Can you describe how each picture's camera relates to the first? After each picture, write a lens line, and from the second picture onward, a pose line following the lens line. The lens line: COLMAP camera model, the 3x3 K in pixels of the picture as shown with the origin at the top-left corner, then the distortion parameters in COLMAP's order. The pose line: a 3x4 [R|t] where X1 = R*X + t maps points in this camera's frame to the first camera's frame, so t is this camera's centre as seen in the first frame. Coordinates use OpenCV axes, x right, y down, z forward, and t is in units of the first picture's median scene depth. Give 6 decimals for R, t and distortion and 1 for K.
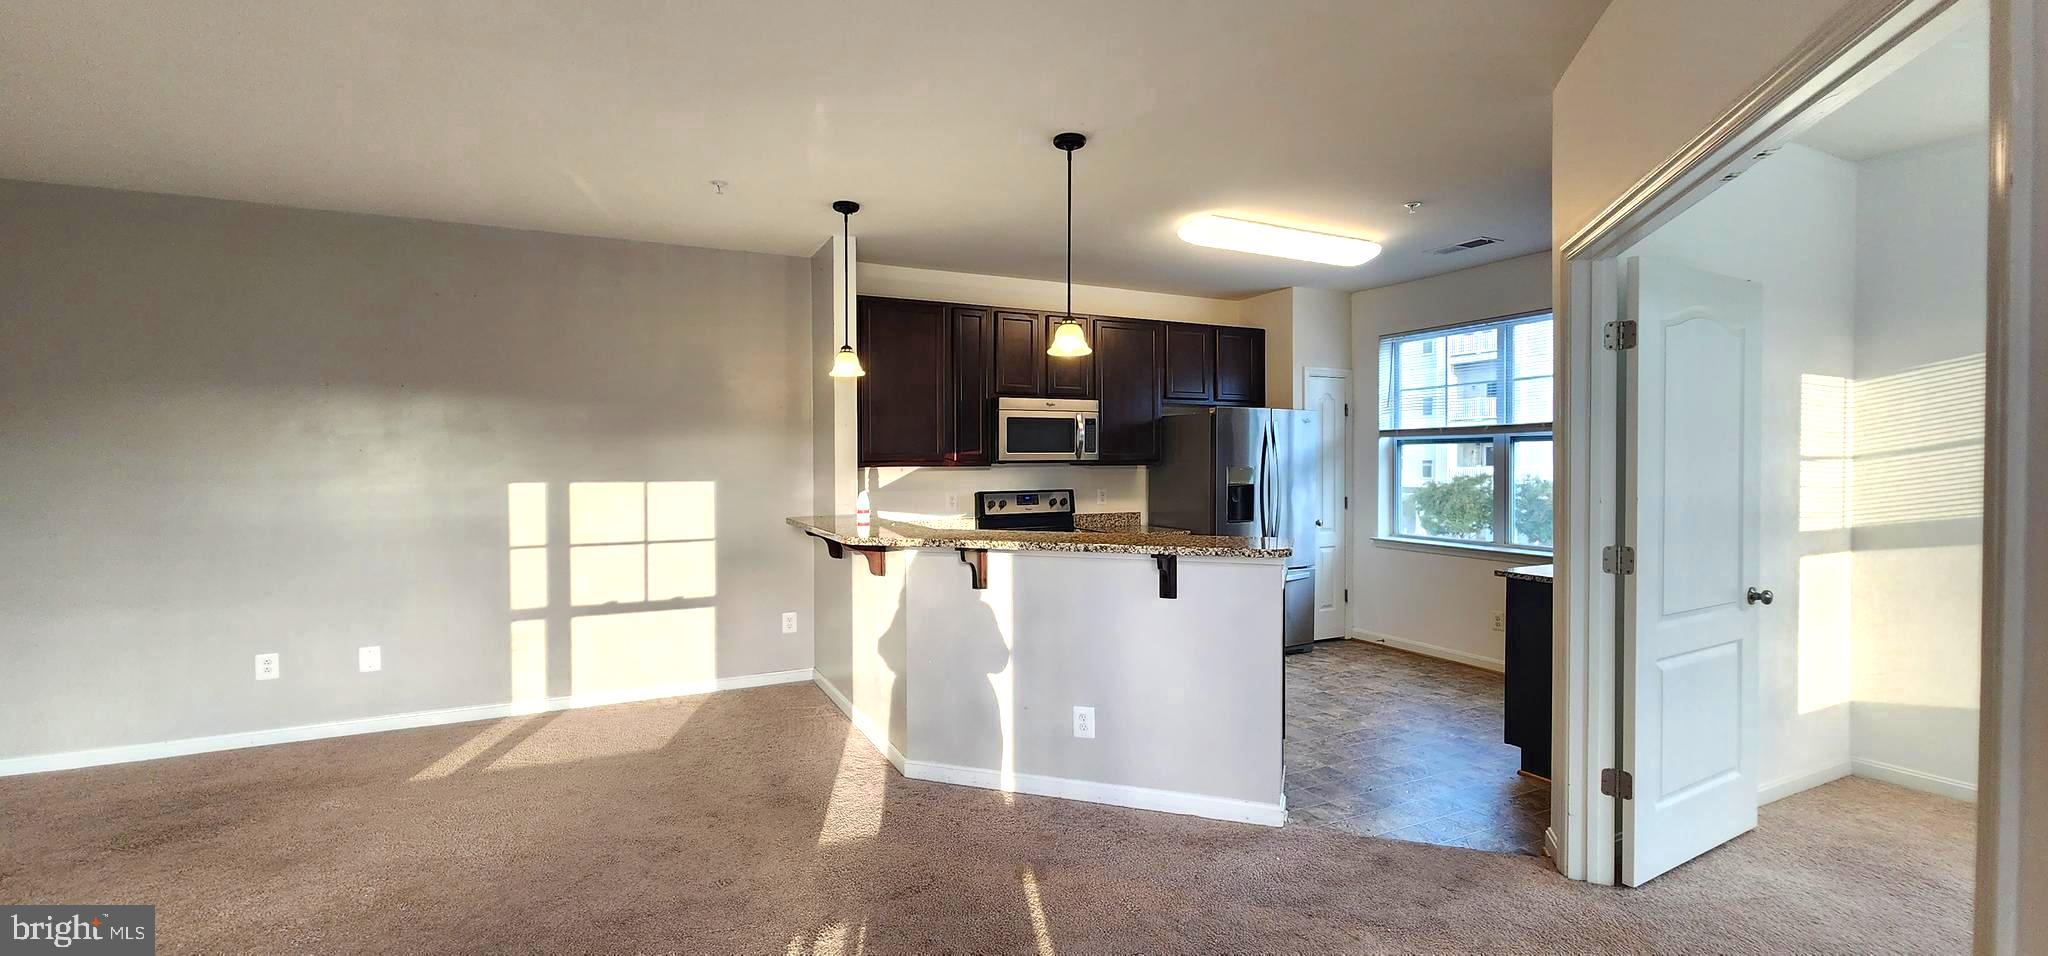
lens RADIAL K [[842.0, 0, 1022.5], [0, 842.0, 475.3], [0, 0, 1]] dist [-0.003739, -0.000156]
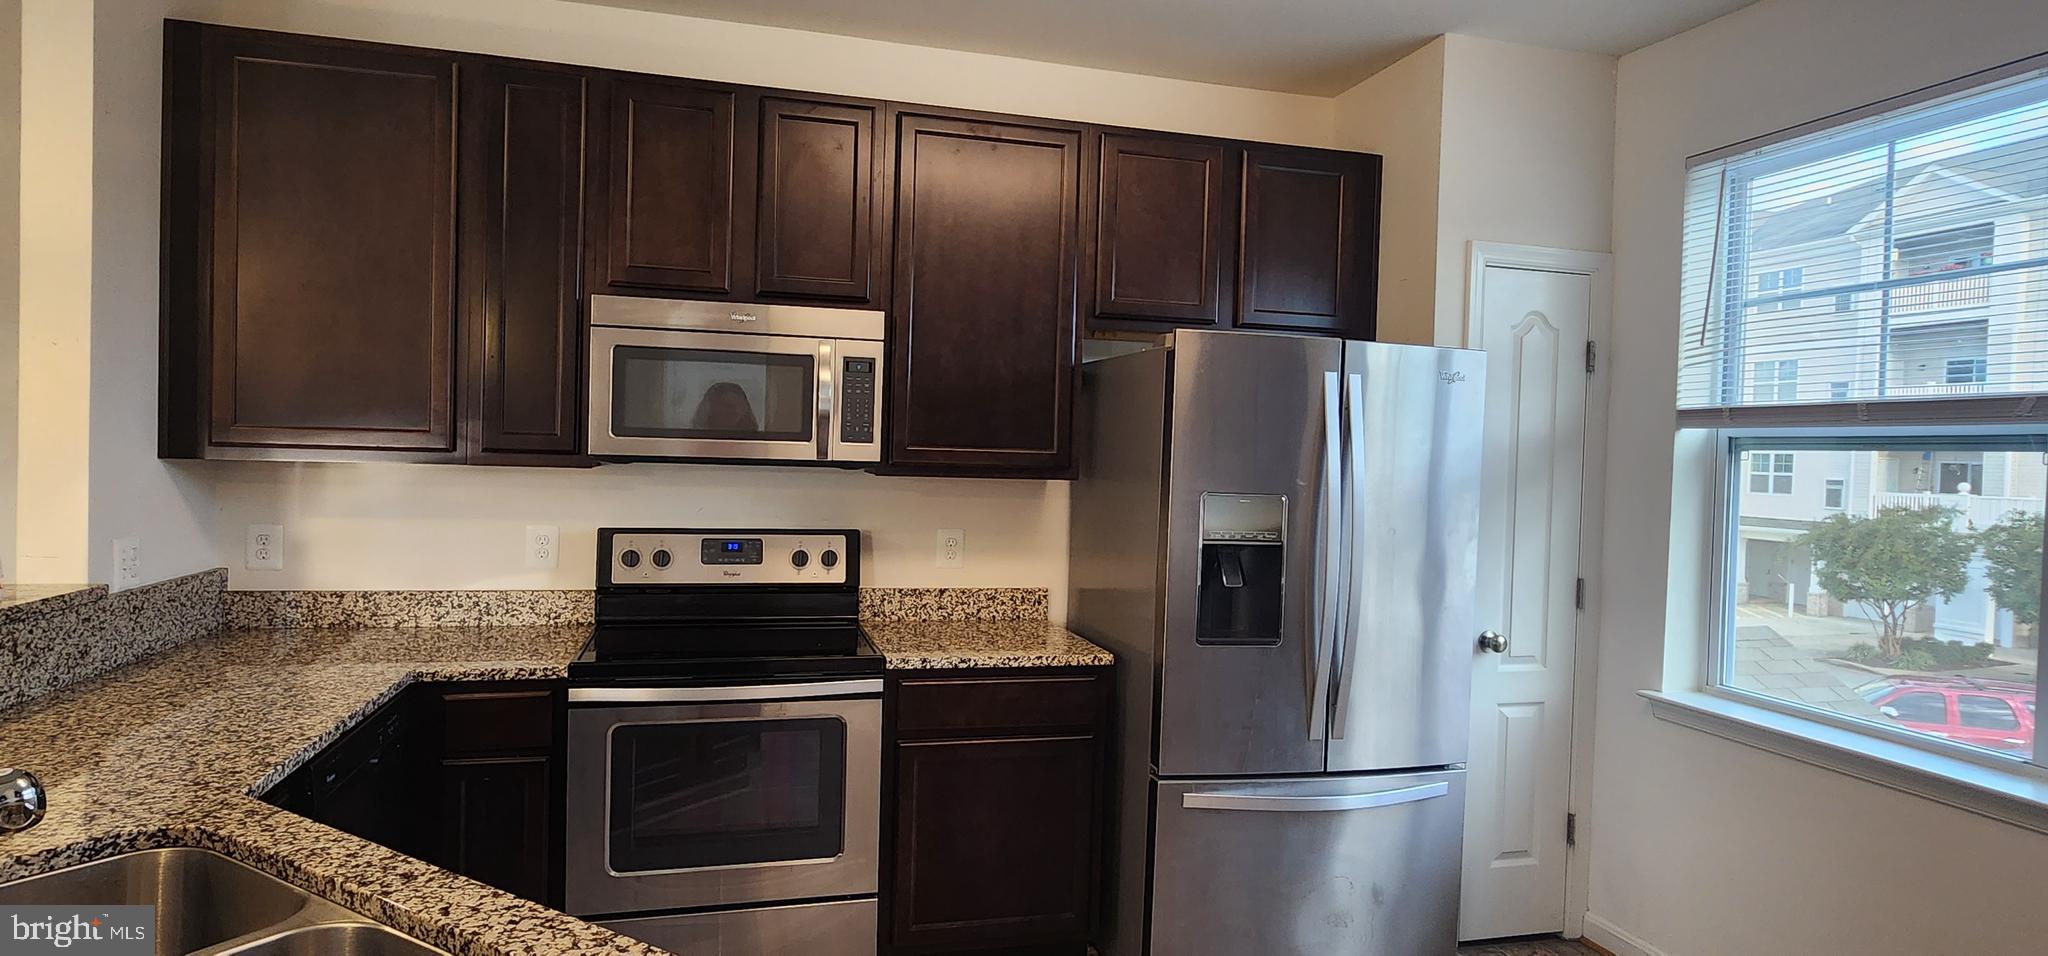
lens RADIAL K [[1097.2, 0, 1013.8], [0, 1097.2, 471.9], [0, 0, 1]] dist [-0.000415, 0.000511]
pose [[0.978357, 0.038055, -0.203395, 0.292513], [-0.038019, 0.999269, 0.004084, -0.020280], [0.203402, 0.003737, 0.979088, 0.574333]]
